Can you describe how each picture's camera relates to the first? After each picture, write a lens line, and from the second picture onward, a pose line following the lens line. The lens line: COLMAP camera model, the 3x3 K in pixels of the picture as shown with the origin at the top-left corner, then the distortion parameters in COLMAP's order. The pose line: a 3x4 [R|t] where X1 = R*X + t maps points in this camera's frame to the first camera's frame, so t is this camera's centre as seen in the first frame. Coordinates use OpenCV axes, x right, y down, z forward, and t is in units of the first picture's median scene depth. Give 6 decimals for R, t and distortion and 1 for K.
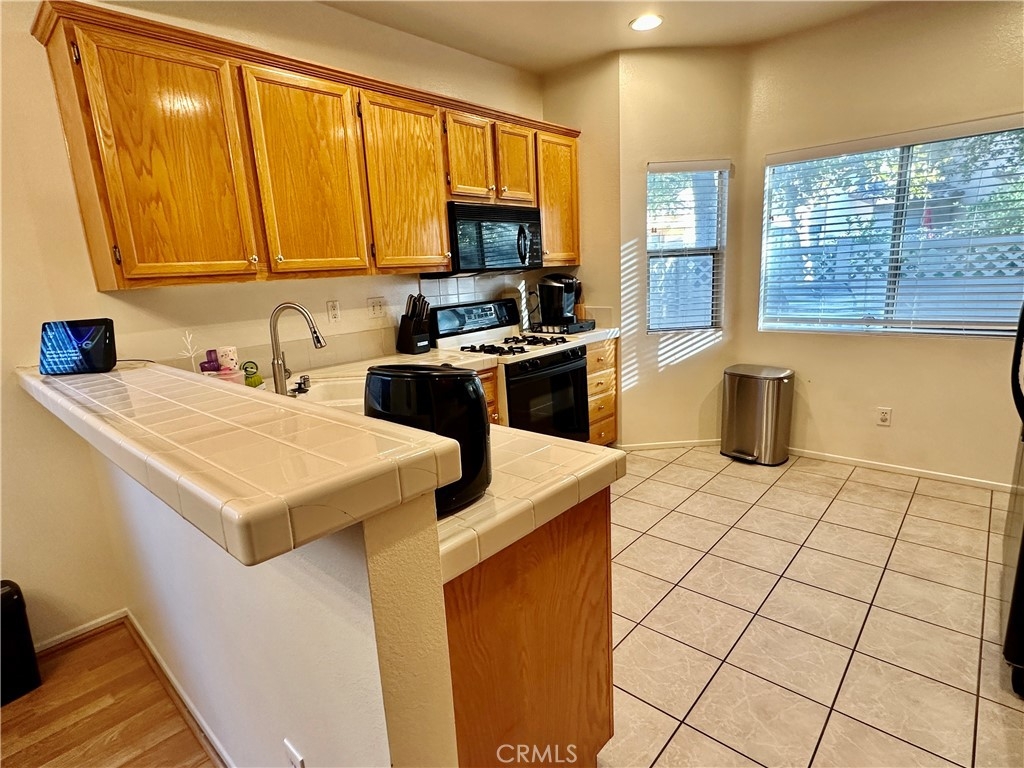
lens RADIAL K [[534.1, 0, 508.5], [0, 534.1, 387.8], [0, 0, 1]] dist [-0.002020, 0.000613]
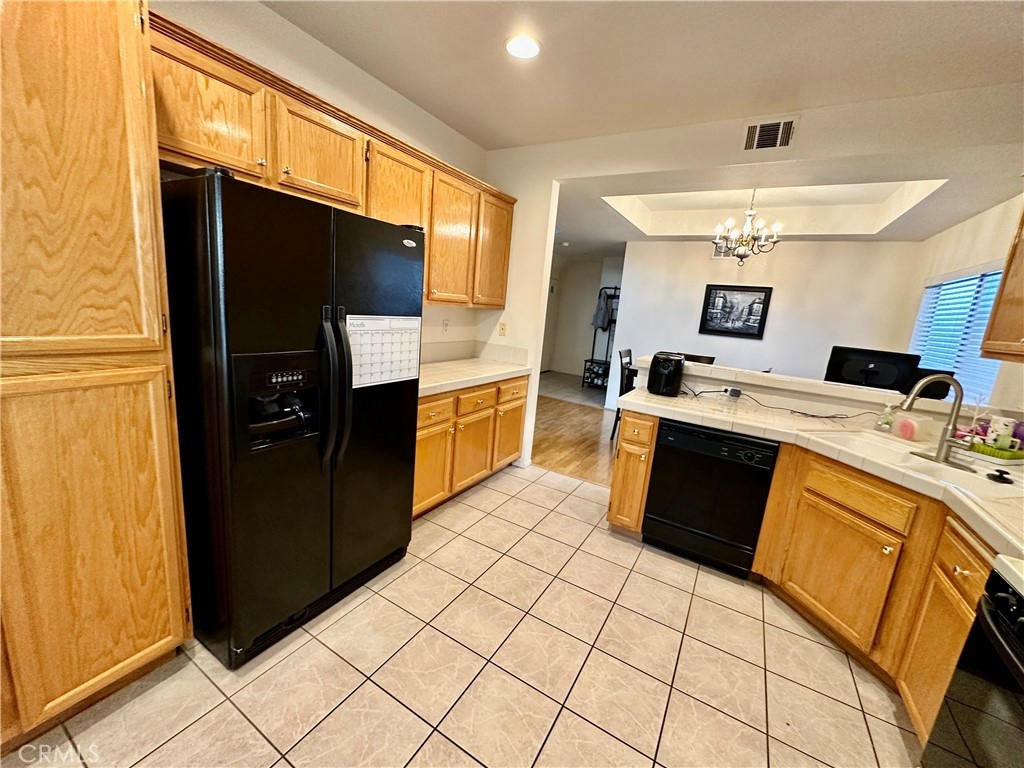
lens RADIAL K [[409.4, 0, 511.1], [0, 409.4, 383.4], [0, 0, 1]] dist [-0.001841, -0.000111]
pose [[-0.978773, 0.007342, -0.204816, 0.440616], [-0.077287, 0.912352, 0.402045, -0.272971], [0.189816, 0.409340, -0.892418, 1.031917]]
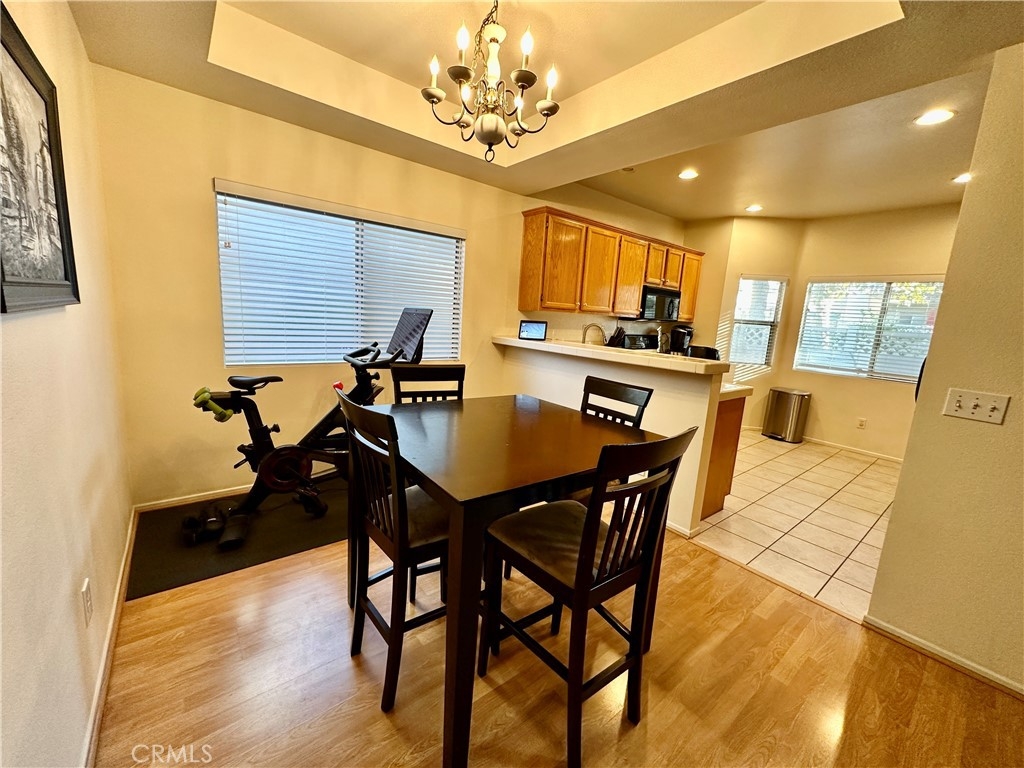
lens RADIAL K [[409.4, 0, 511.1], [0, 409.4, 383.4], [0, 0, 1]] dist [-0.001841, -0.000111]
pose [[0.981040, 0.140883, -0.133092, -0.317558], [-0.147021, 0.988425, -0.037426, 0.150387], [0.126279, 0.056283, 0.990397, -0.563278]]
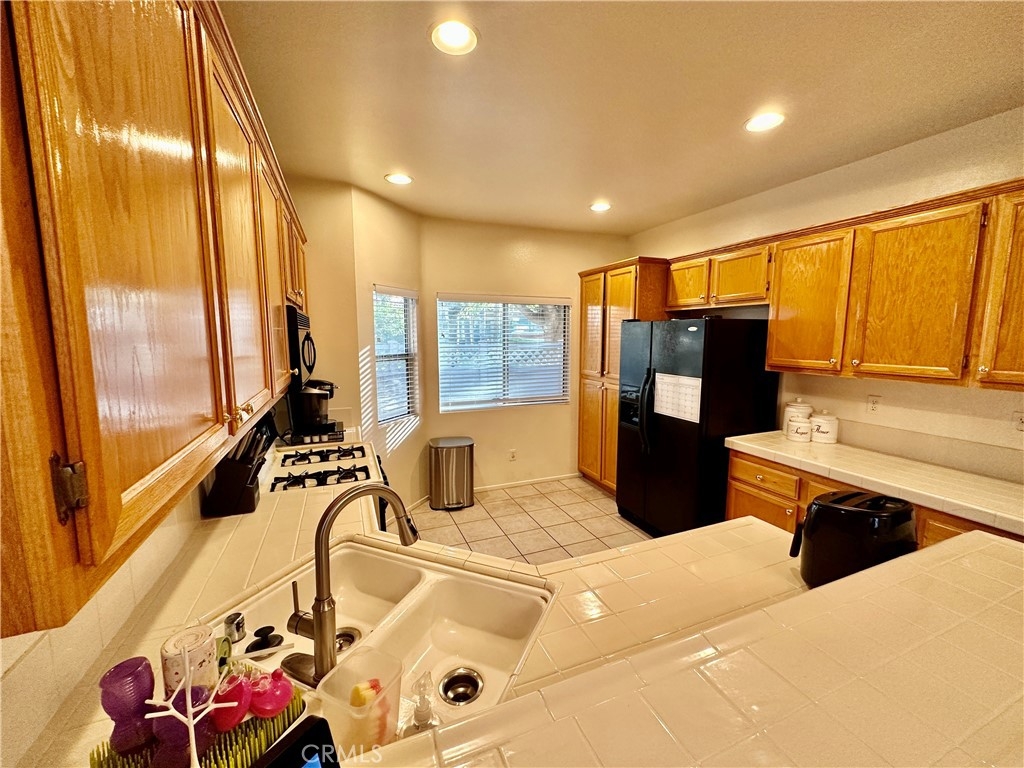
lens RADIAL K [[409.4, 0, 511.1], [0, 409.4, 383.4], [0, 0, 1]] dist [-0.001841, -0.000111]
pose [[0.423995, -0.055687, 0.903951, -0.470074], [0.170811, 0.985112, -0.019432, -0.148305], [-0.889411, 0.162644, 0.427195, 0.414610]]
